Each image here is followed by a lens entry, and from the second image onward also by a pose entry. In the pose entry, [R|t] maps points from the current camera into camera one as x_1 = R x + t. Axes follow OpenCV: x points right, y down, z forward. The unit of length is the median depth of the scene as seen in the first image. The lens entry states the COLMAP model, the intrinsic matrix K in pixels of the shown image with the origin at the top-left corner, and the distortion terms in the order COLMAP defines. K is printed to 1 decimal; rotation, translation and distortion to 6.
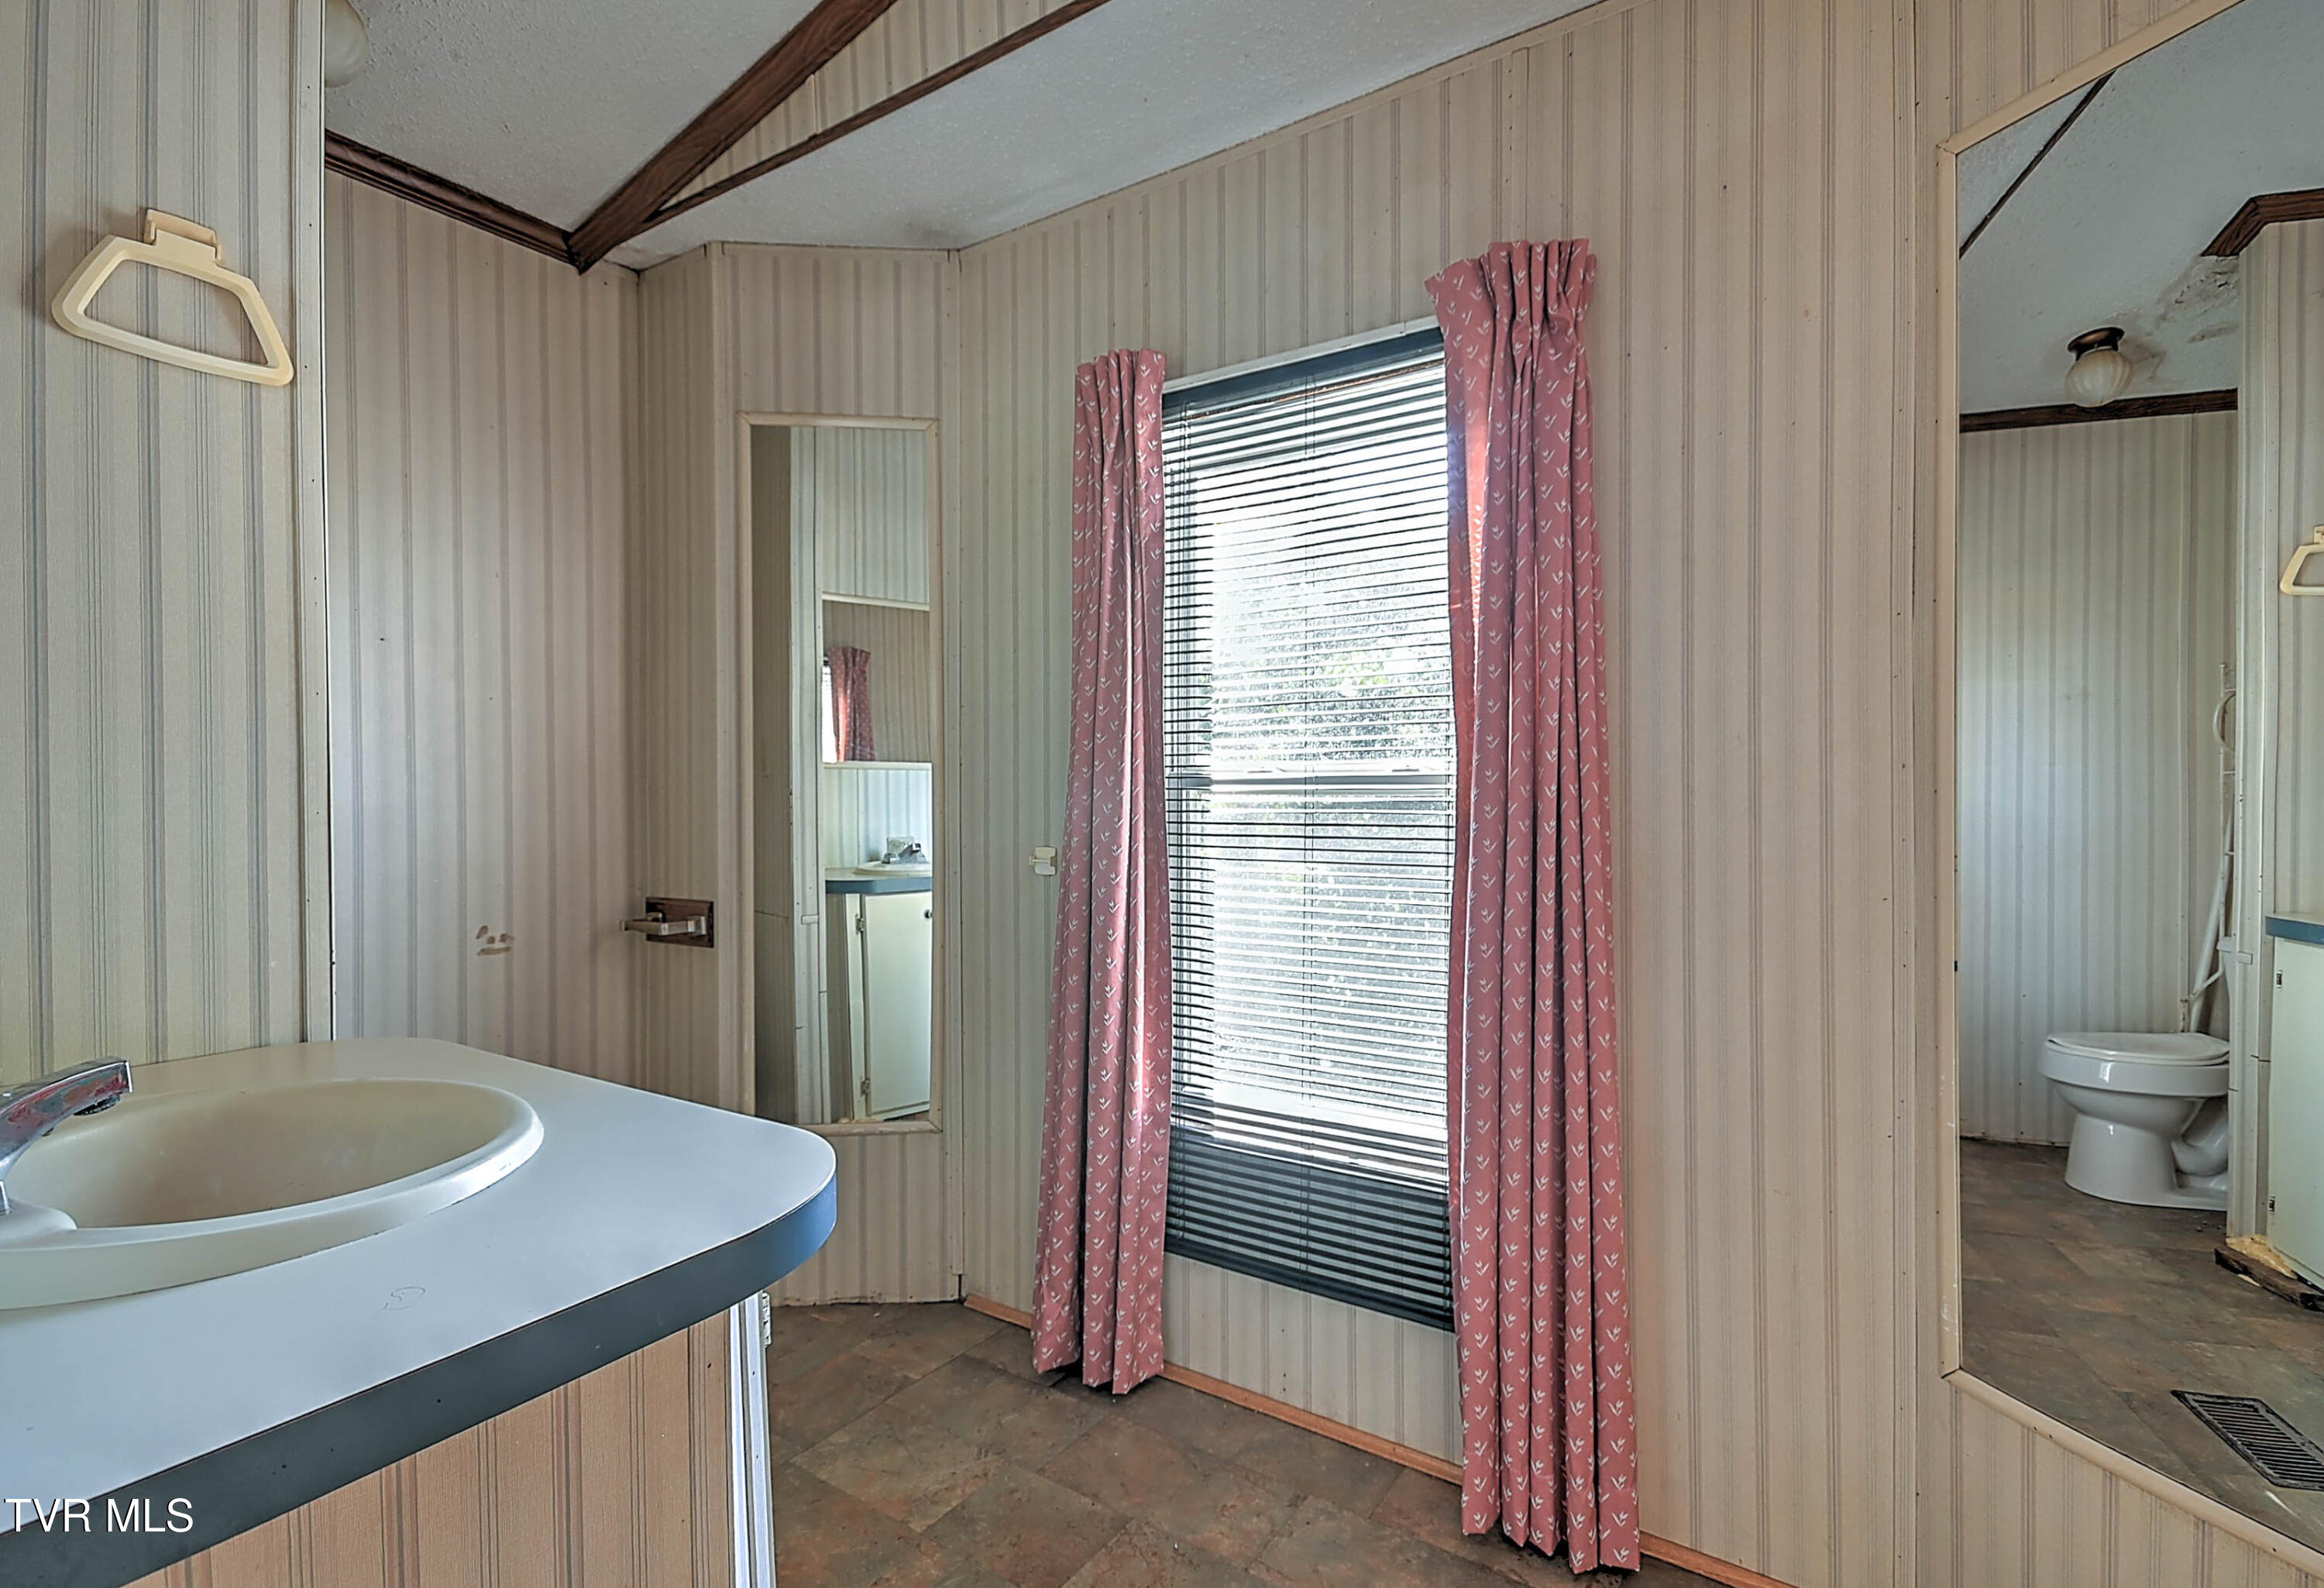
lens RADIAL K [[1078.2, 0, 1158.5], [0, 1078.2, 785.5], [0, 0, 1]] dist [0.005567, -0.002940]
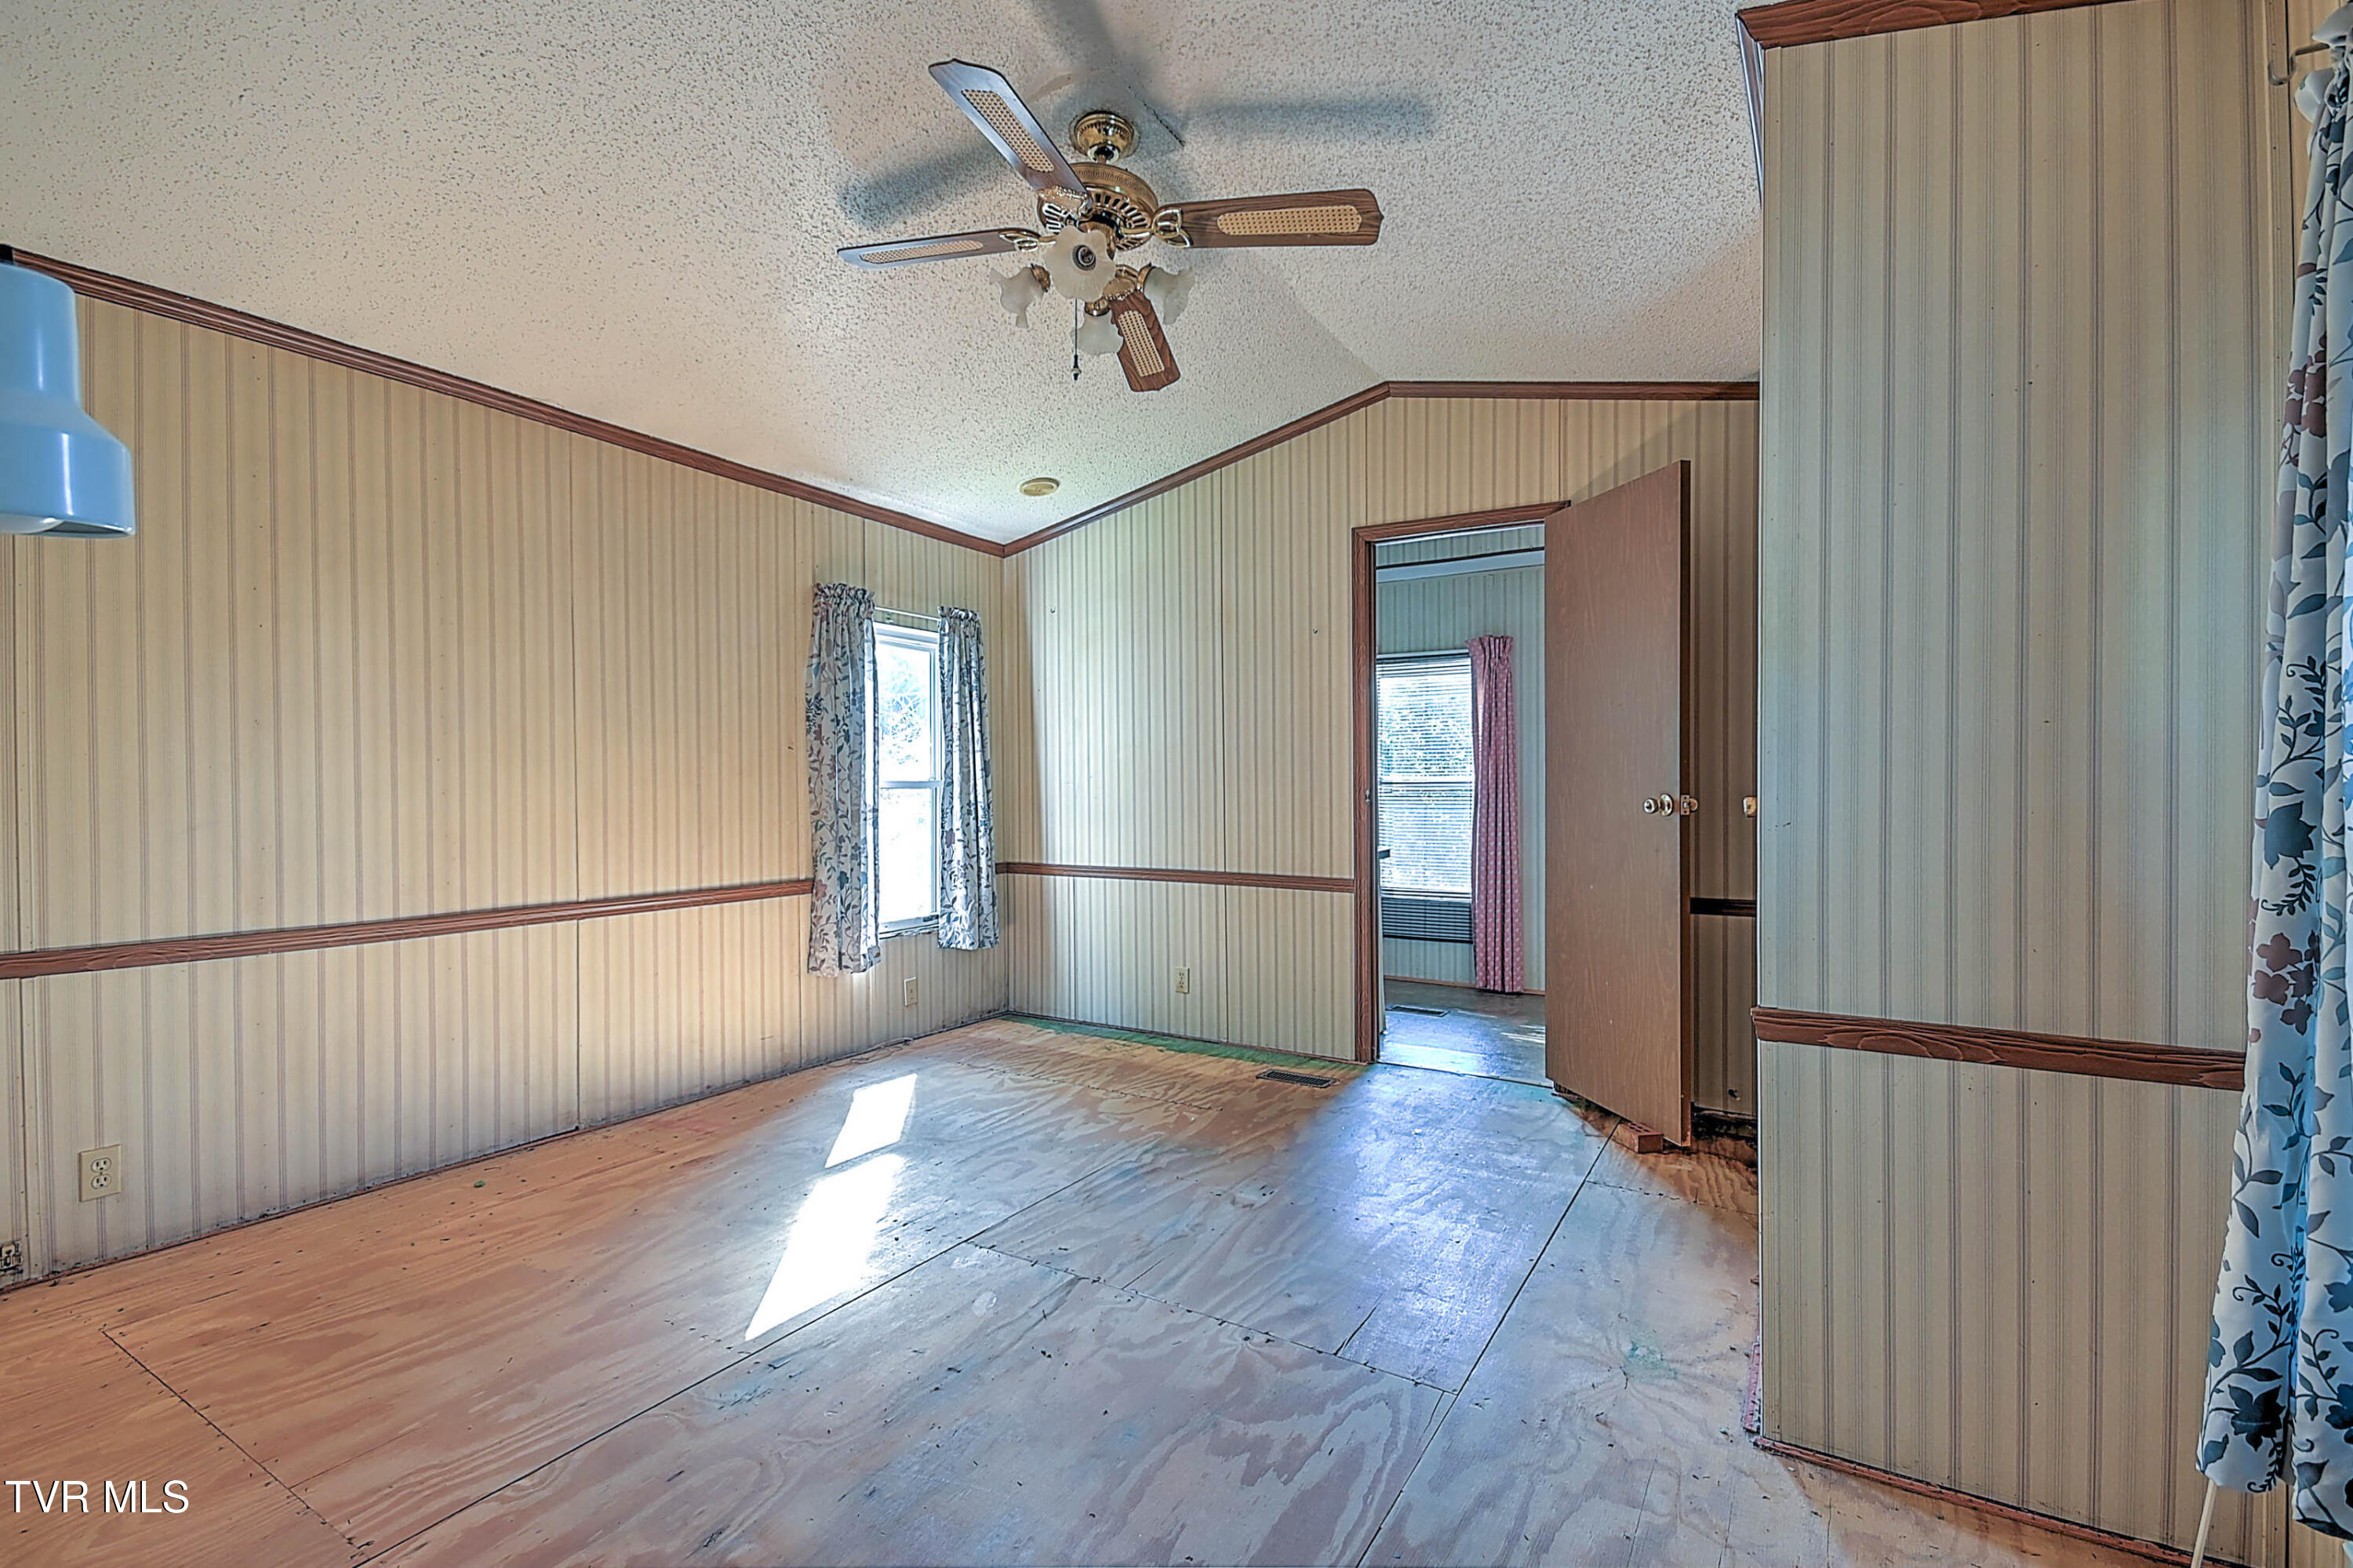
lens RADIAL K [[1052.5, 0, 1173.1], [0, 1052.5, 788.8], [0, 0, 1]] dist [-0.002592, -0.000271]
pose [[0.999108, -0.001144, 0.042219, -0.671614], [0.000962, 0.999990, 0.004346, -0.004361], [-0.042224, -0.004301, 0.999099, -1.885295]]
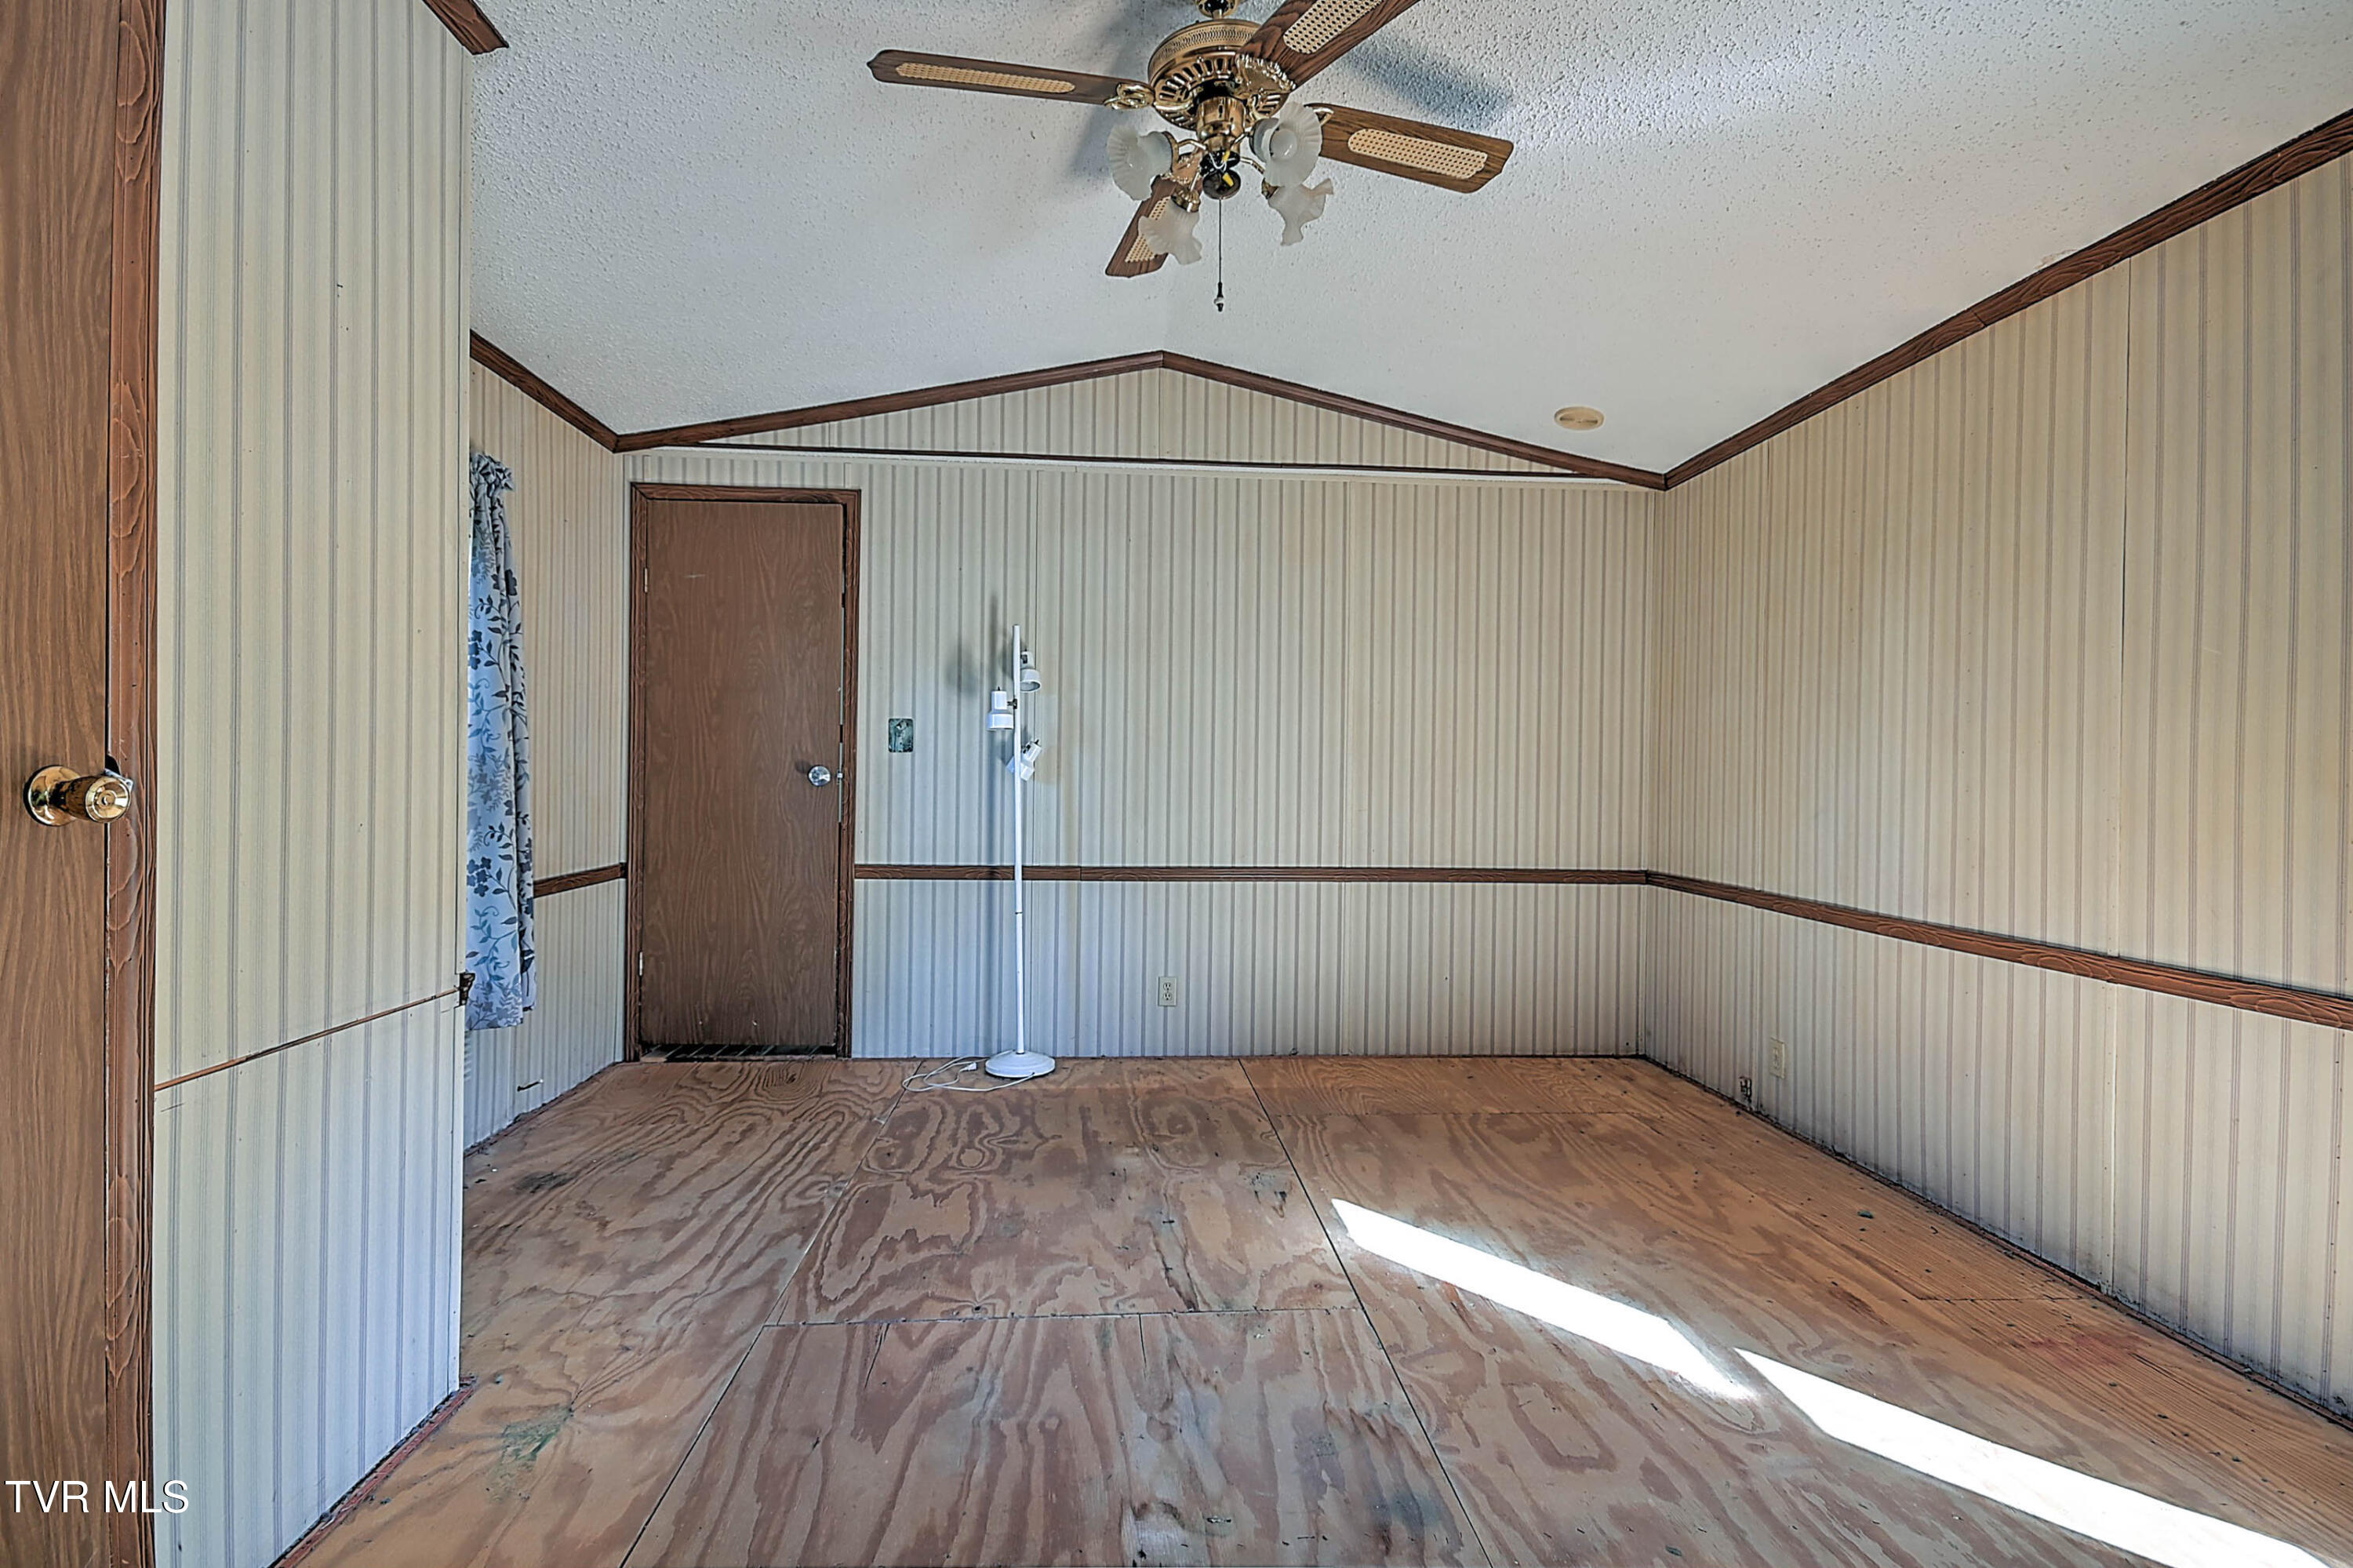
lens RADIAL K [[1052.5, 0, 1174.7], [0, 1052.5, 781.4], [0, 0, 1]] dist [-0.002592, -0.000271]
pose [[-0.788375, -0.008508, -0.615136, 0.945809], [-0.015004, 0.999873, 0.005400, 0.017561], [0.615012, 0.013486, -0.788402, 3.327194]]
